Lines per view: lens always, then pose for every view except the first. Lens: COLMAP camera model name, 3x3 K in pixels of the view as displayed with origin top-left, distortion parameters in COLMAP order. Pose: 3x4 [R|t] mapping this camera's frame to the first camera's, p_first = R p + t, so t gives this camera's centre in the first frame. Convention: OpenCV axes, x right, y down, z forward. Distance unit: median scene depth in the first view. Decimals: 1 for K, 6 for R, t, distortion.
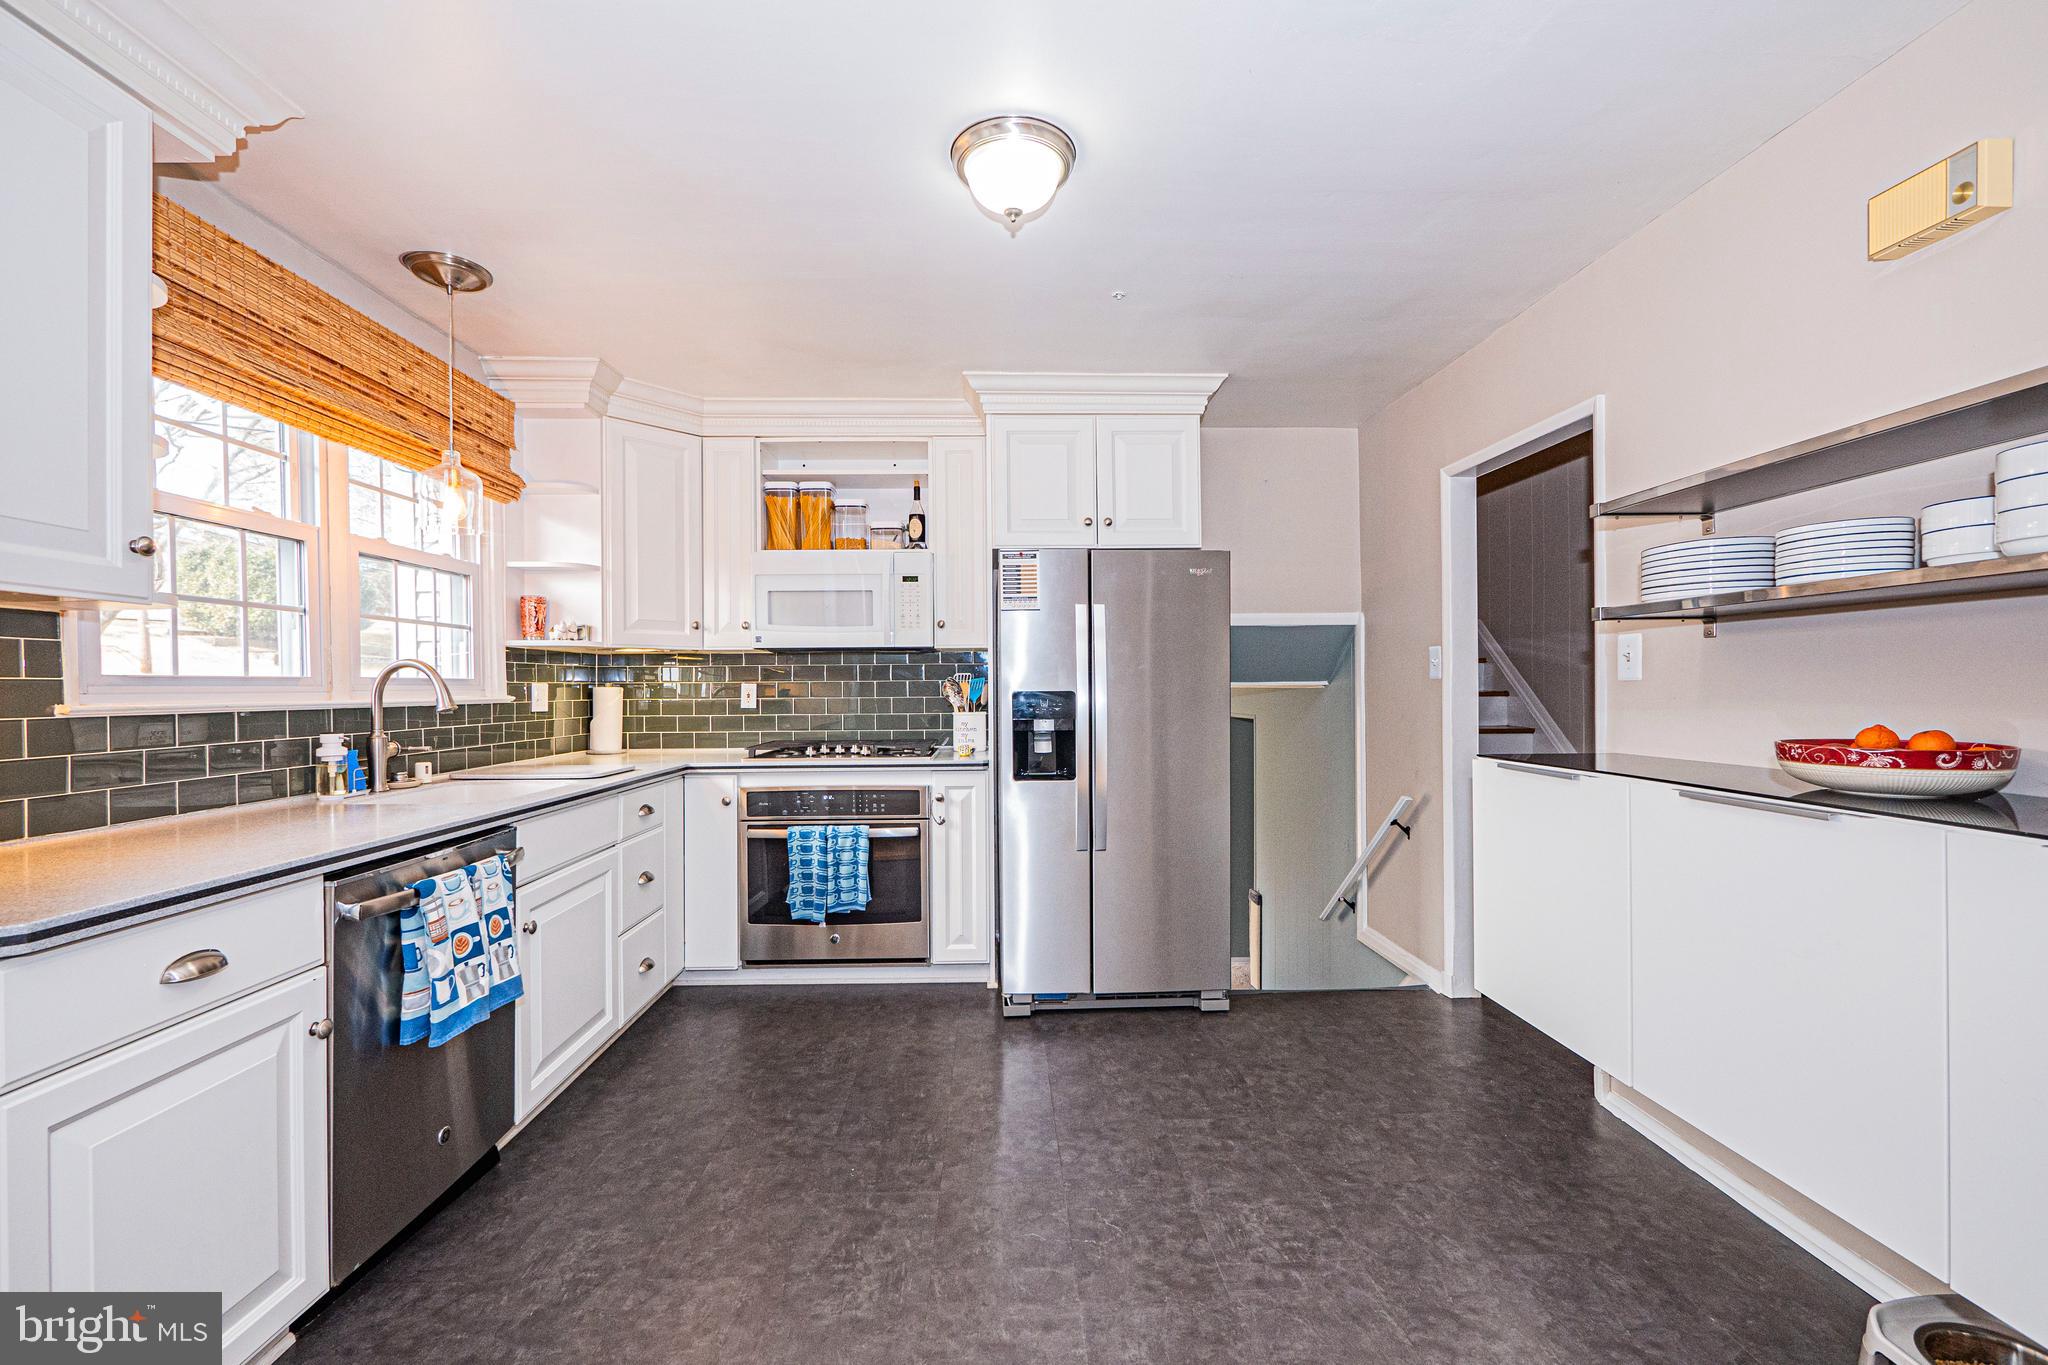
lens RADIAL K [[857.7, 0, 1027.5], [0, 857.7, 691.0], [0, 0, 1]] dist [-0.004759, -0.000600]
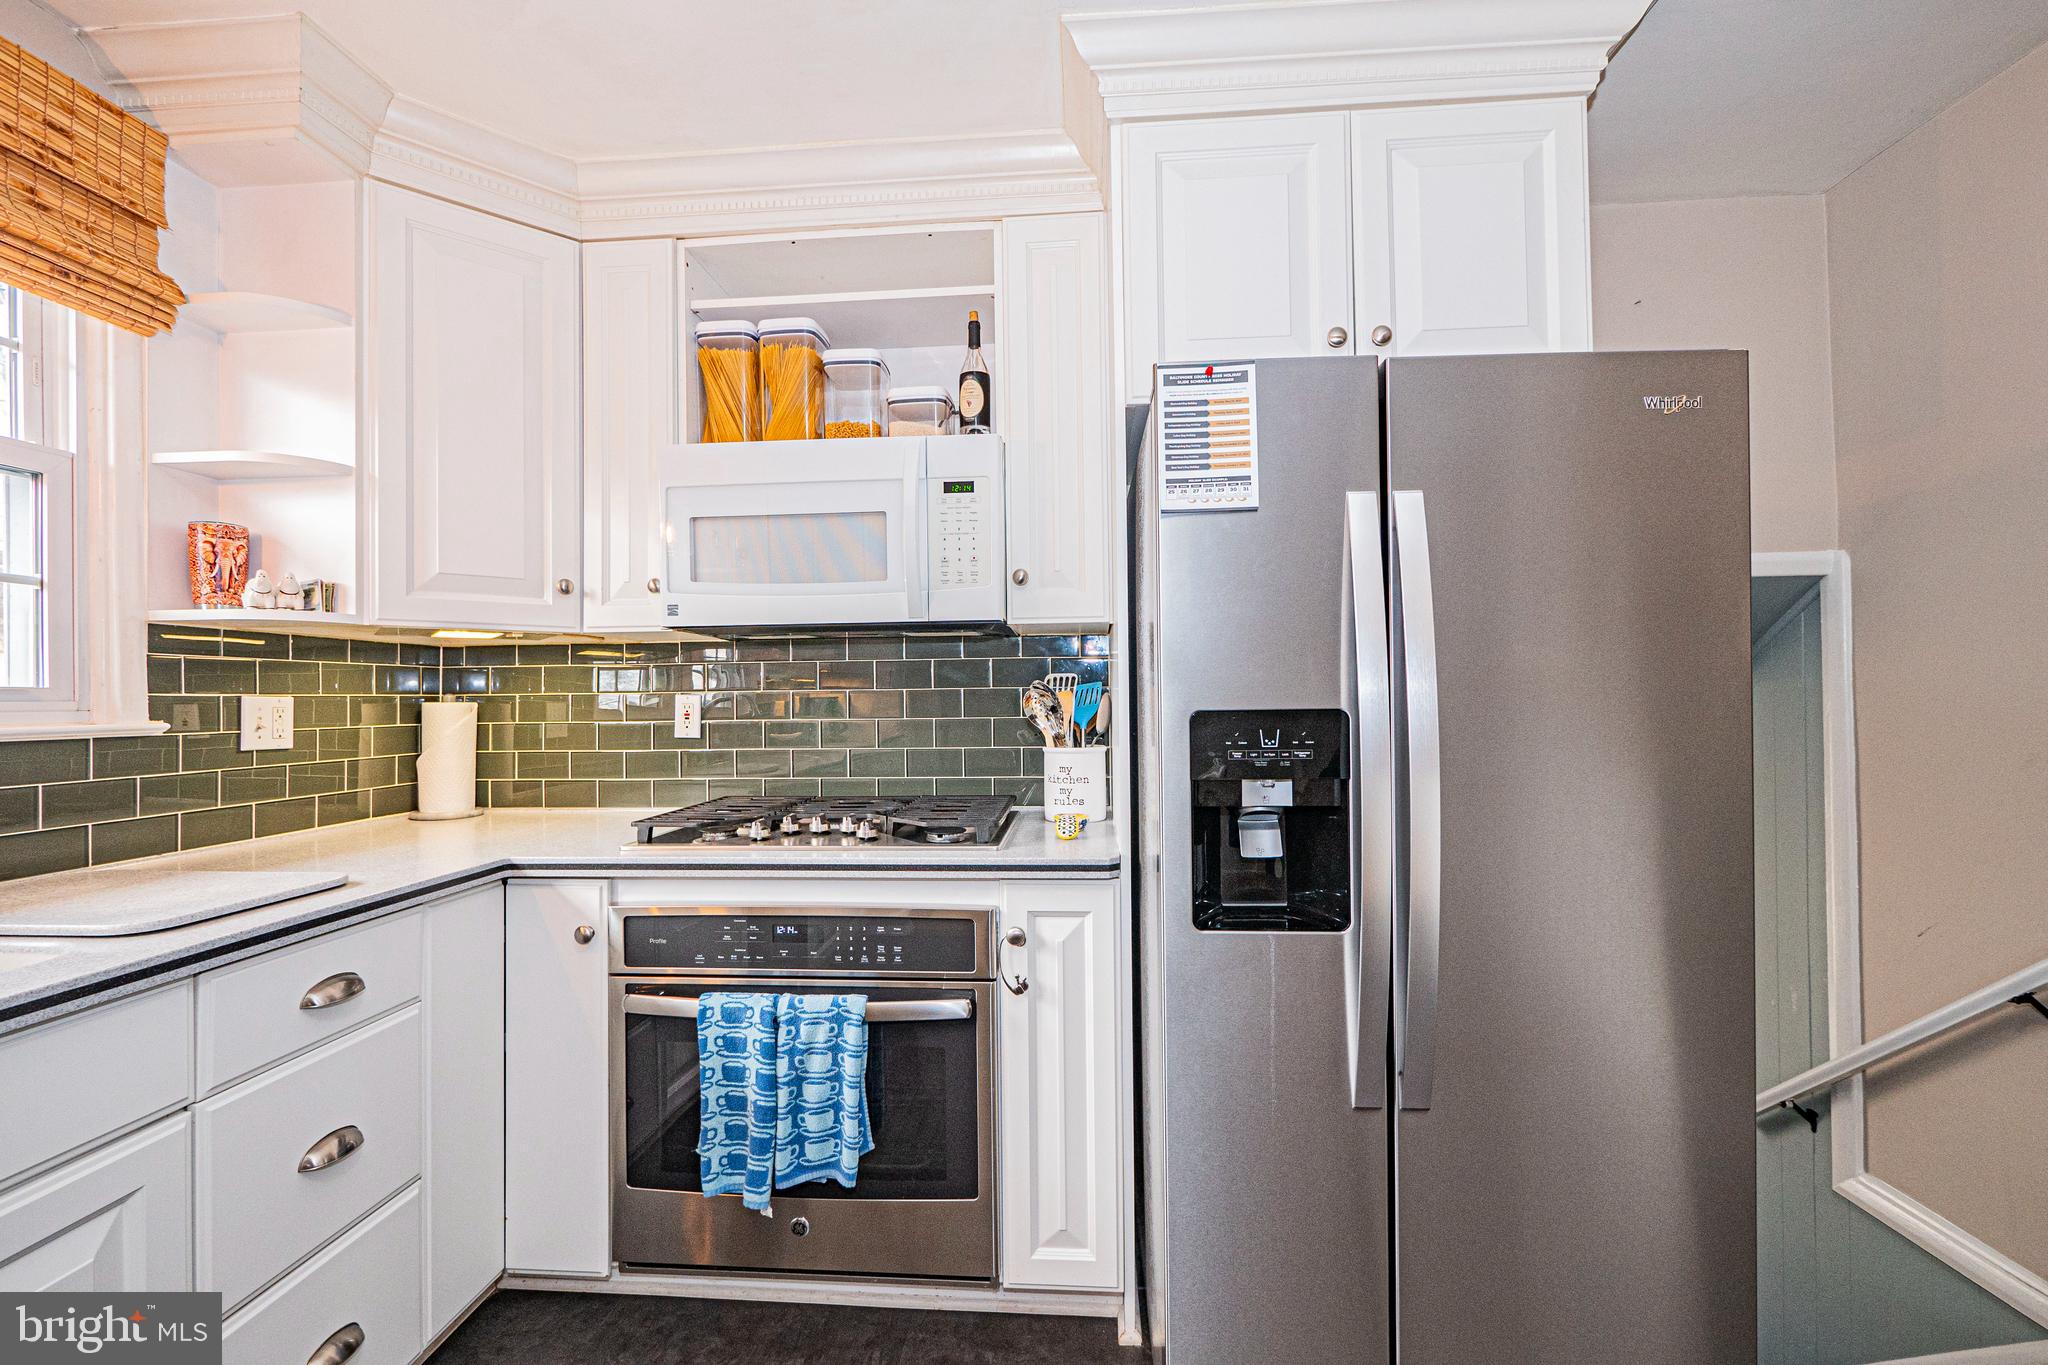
lens RADIAL K [[857.7, 0, 1026.1], [0, 857.7, 690.0], [0, 0, 1]] dist [-0.004759, -0.000600]
pose [[0.994217, -0.005318, -0.107258, -0.045621], [0.003919, 0.999905, -0.013244, -0.003881], [0.107319, 0.012747, 0.994143, 0.529574]]
